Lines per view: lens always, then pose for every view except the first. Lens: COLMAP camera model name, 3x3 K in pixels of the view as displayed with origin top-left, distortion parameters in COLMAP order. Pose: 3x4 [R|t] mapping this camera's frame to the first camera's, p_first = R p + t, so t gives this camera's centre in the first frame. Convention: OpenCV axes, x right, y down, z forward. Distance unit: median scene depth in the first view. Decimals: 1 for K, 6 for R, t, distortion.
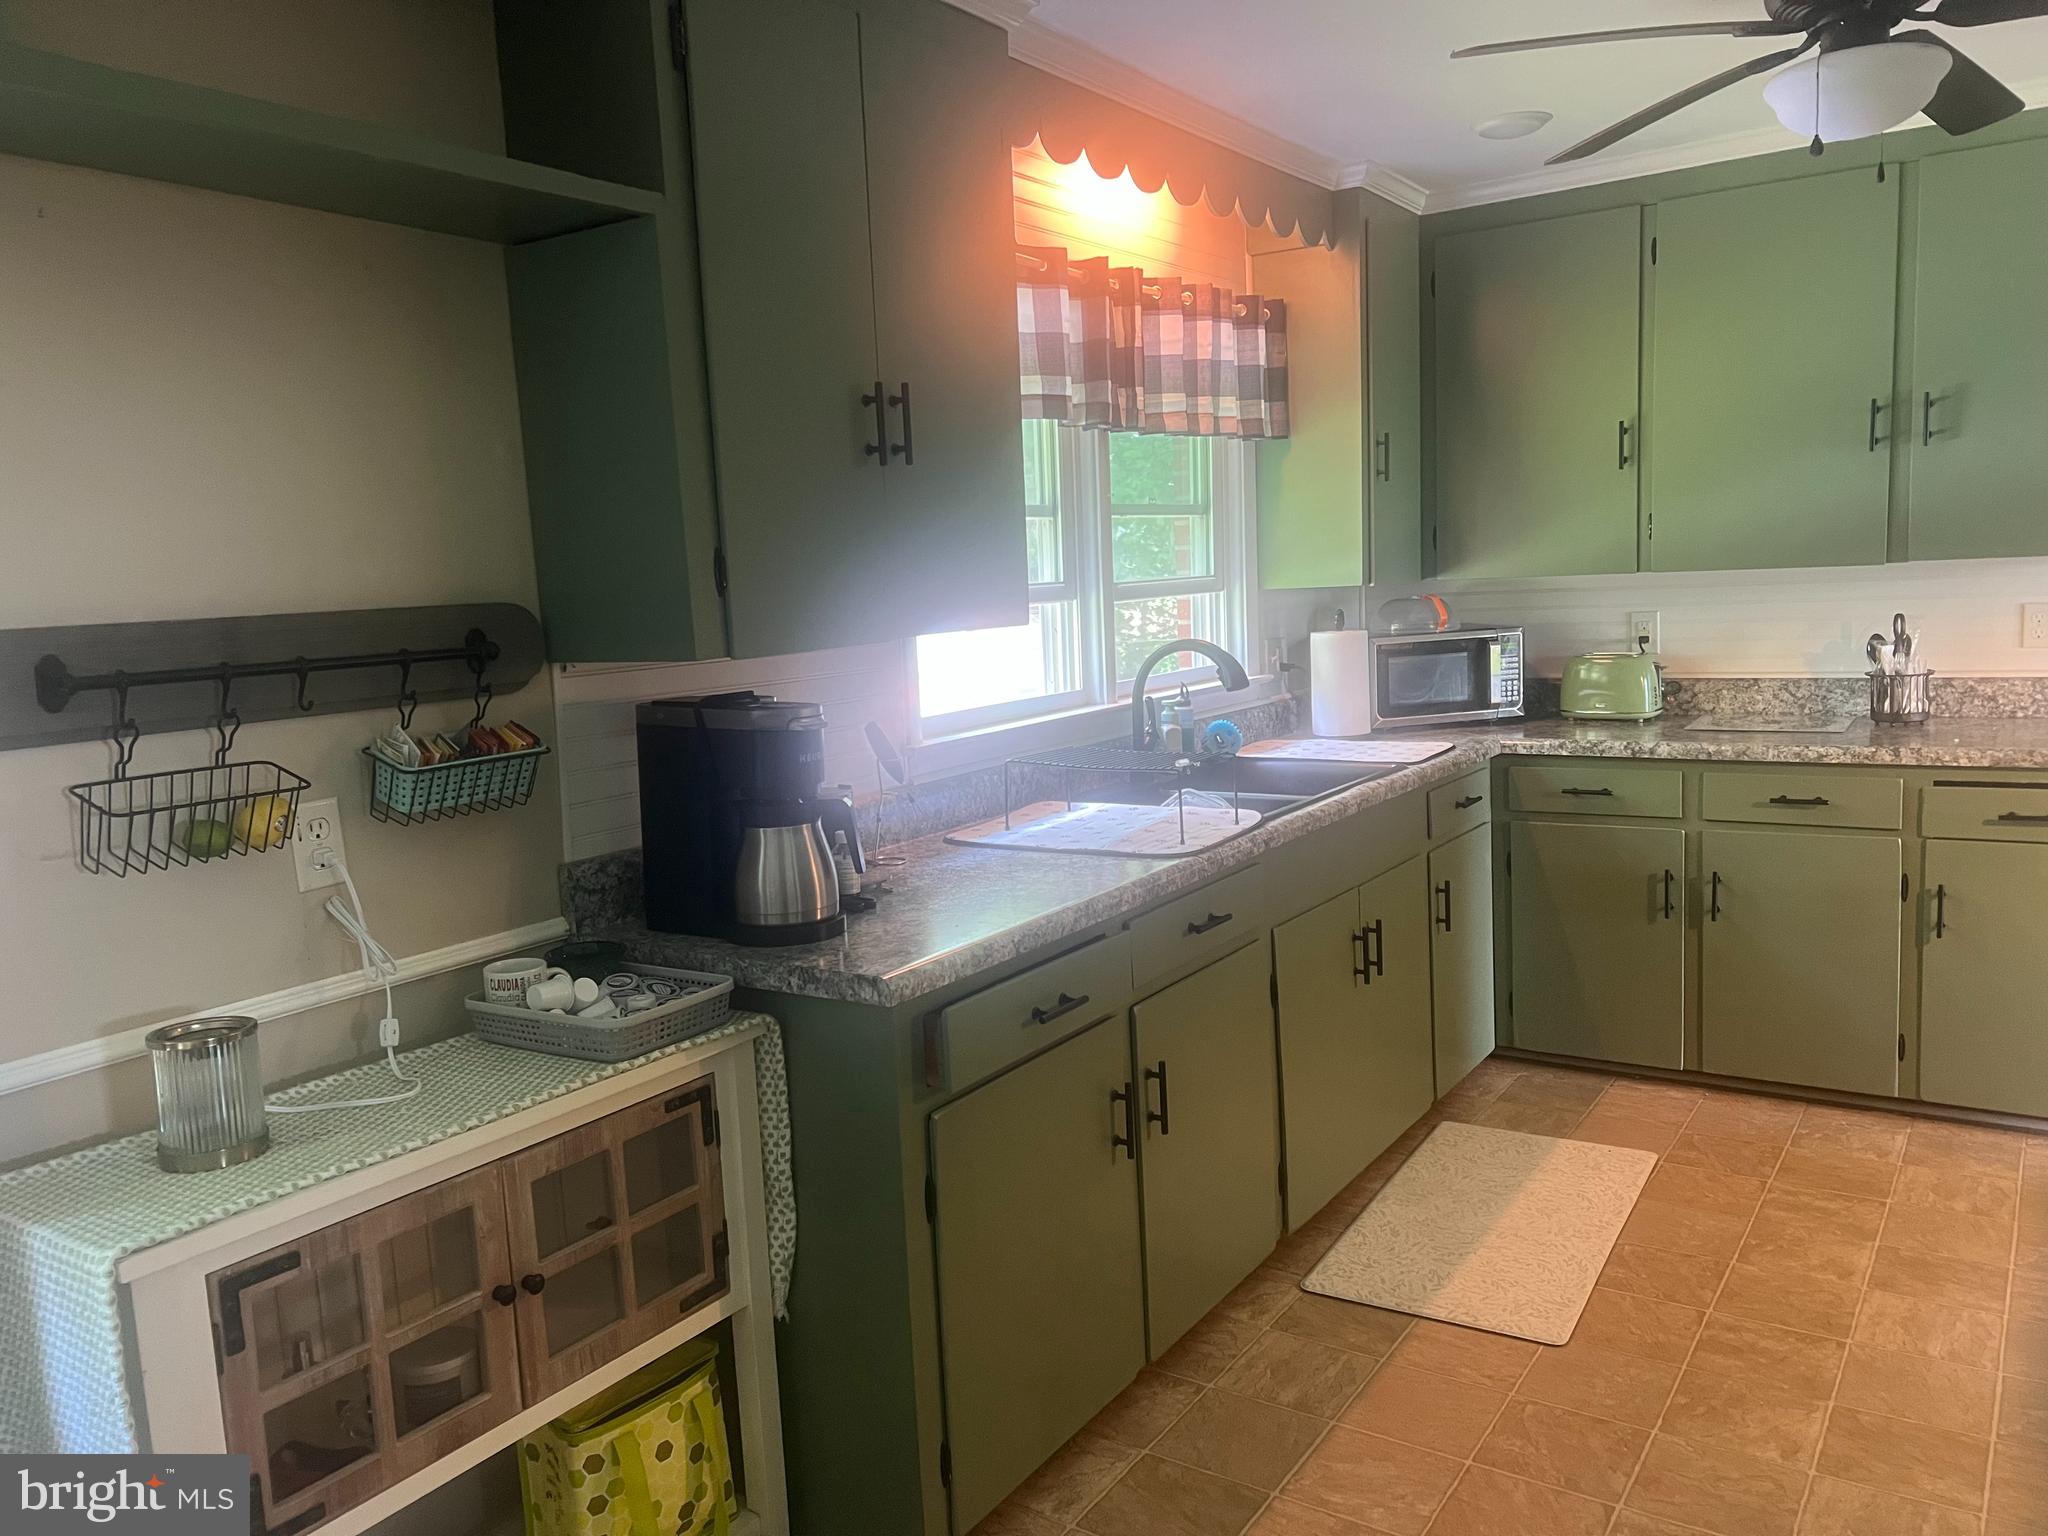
lens RADIAL K [[1565.7, 0, 1024.0], [0, 1565.7, 768.0], [0, 0, 1]] dist [-0.000576, 0.000303]
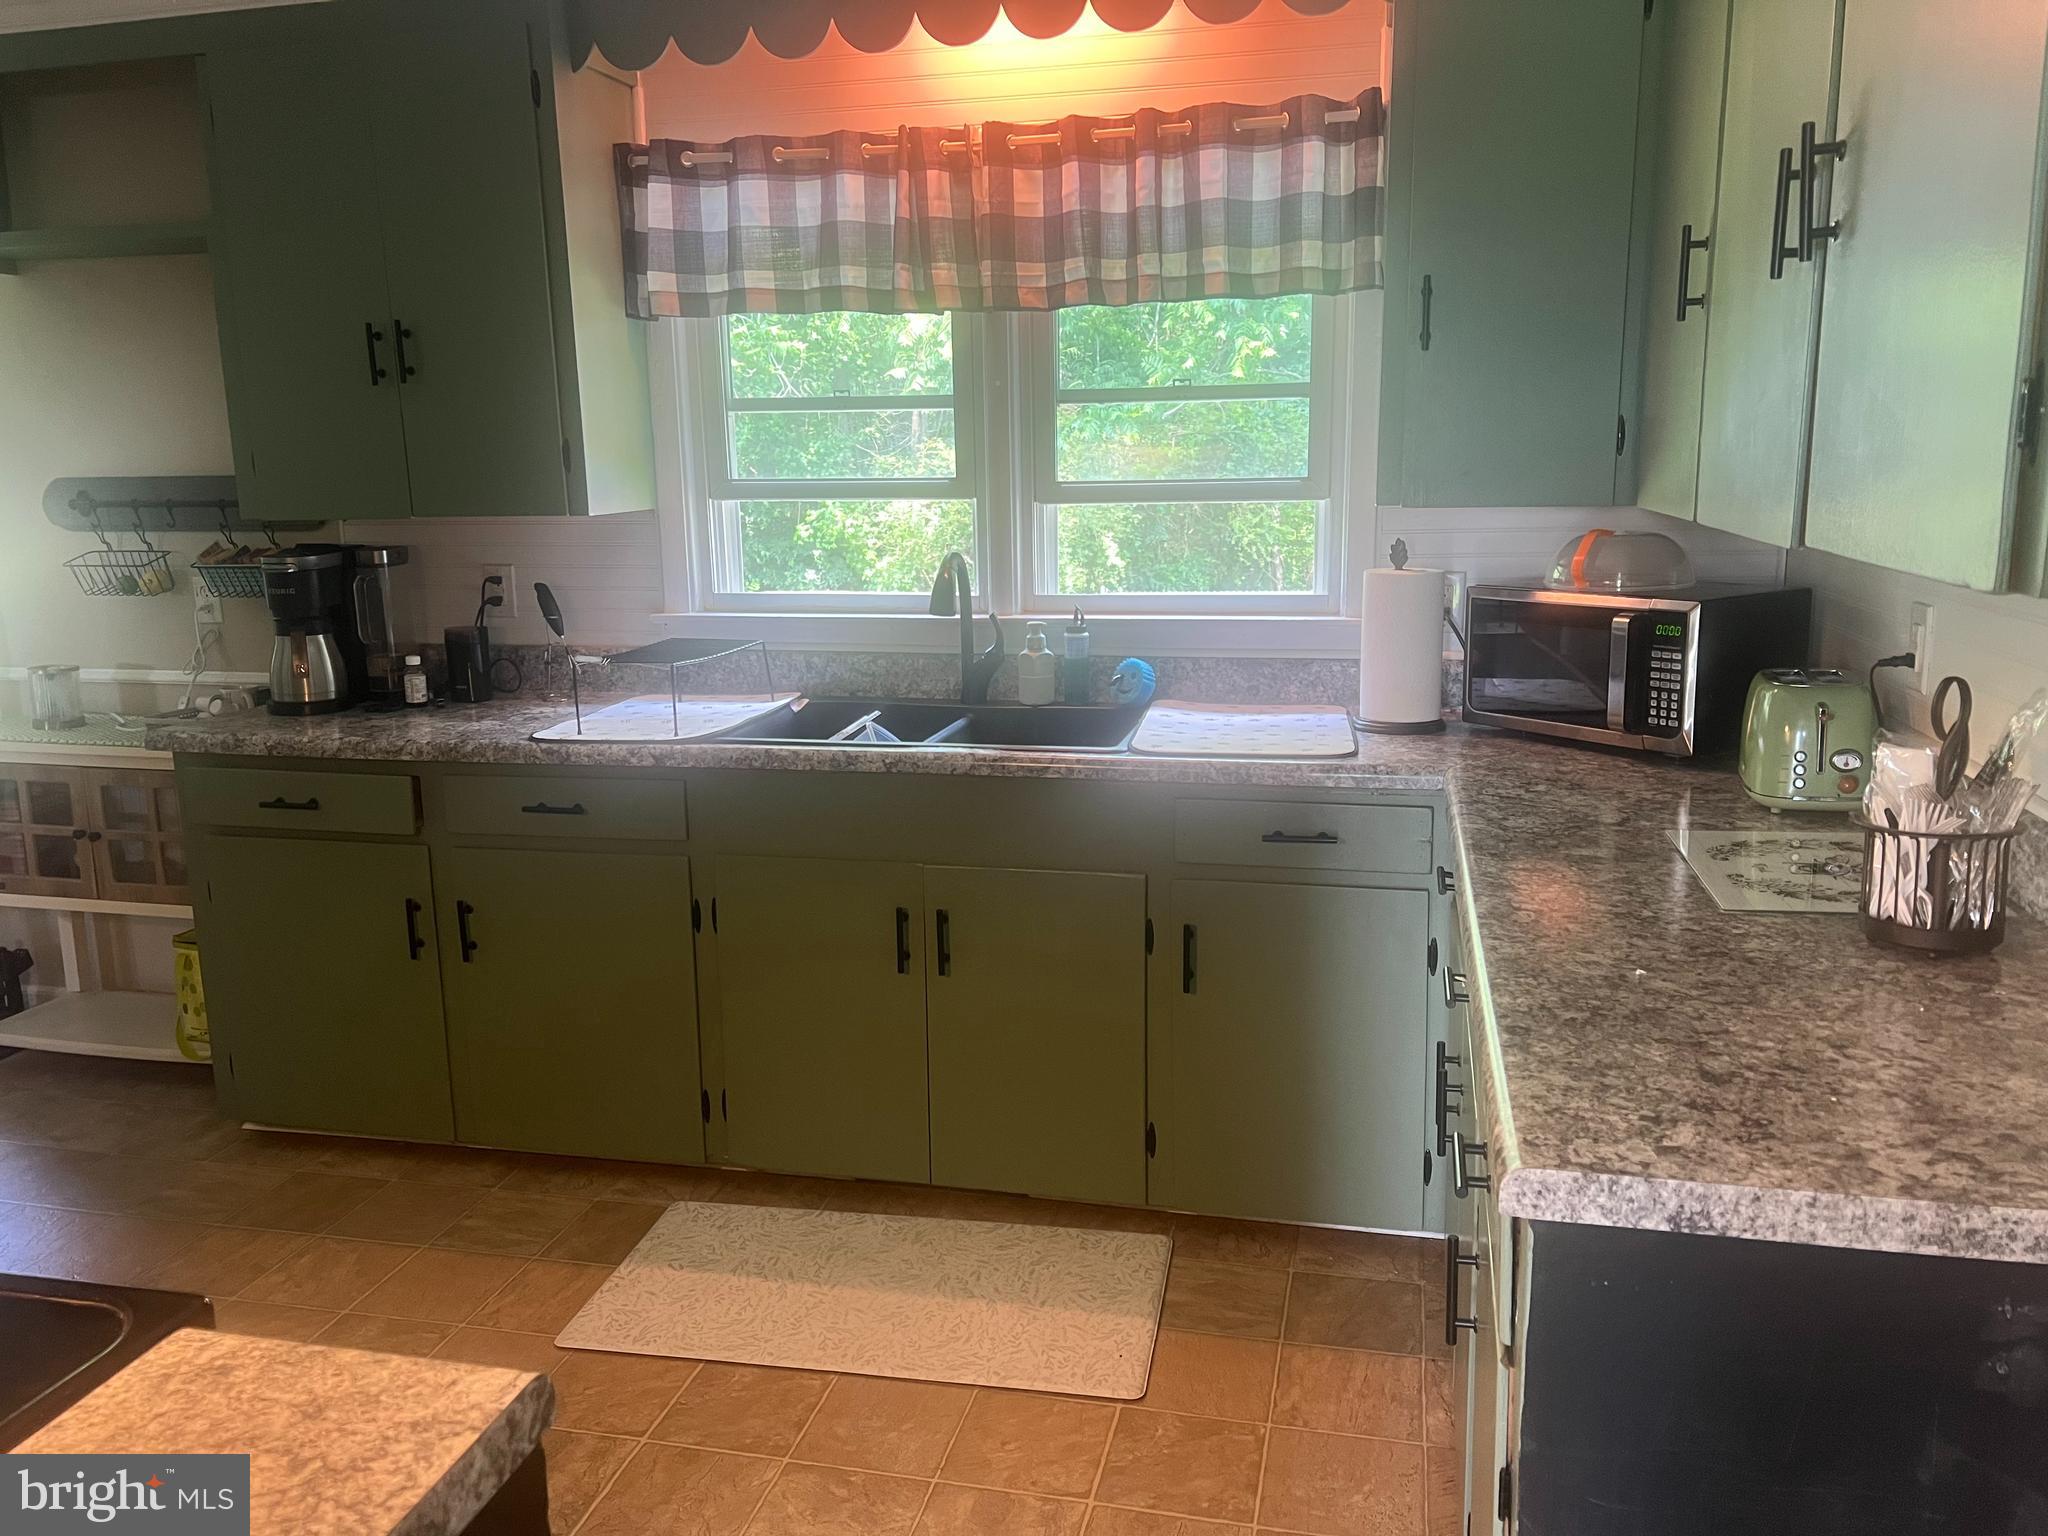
lens RADIAL K [[1565.7, 0, 1024.0], [0, 1565.7, 768.0], [0, 0, 1]] dist [-0.000576, 0.000303]
pose [[0.344354, 0.221482, -0.912341, 1.019920], [-0.125795, 0.973897, 0.188946, -0.145157], [0.930374, 0.049704, 0.363227, 0.764541]]
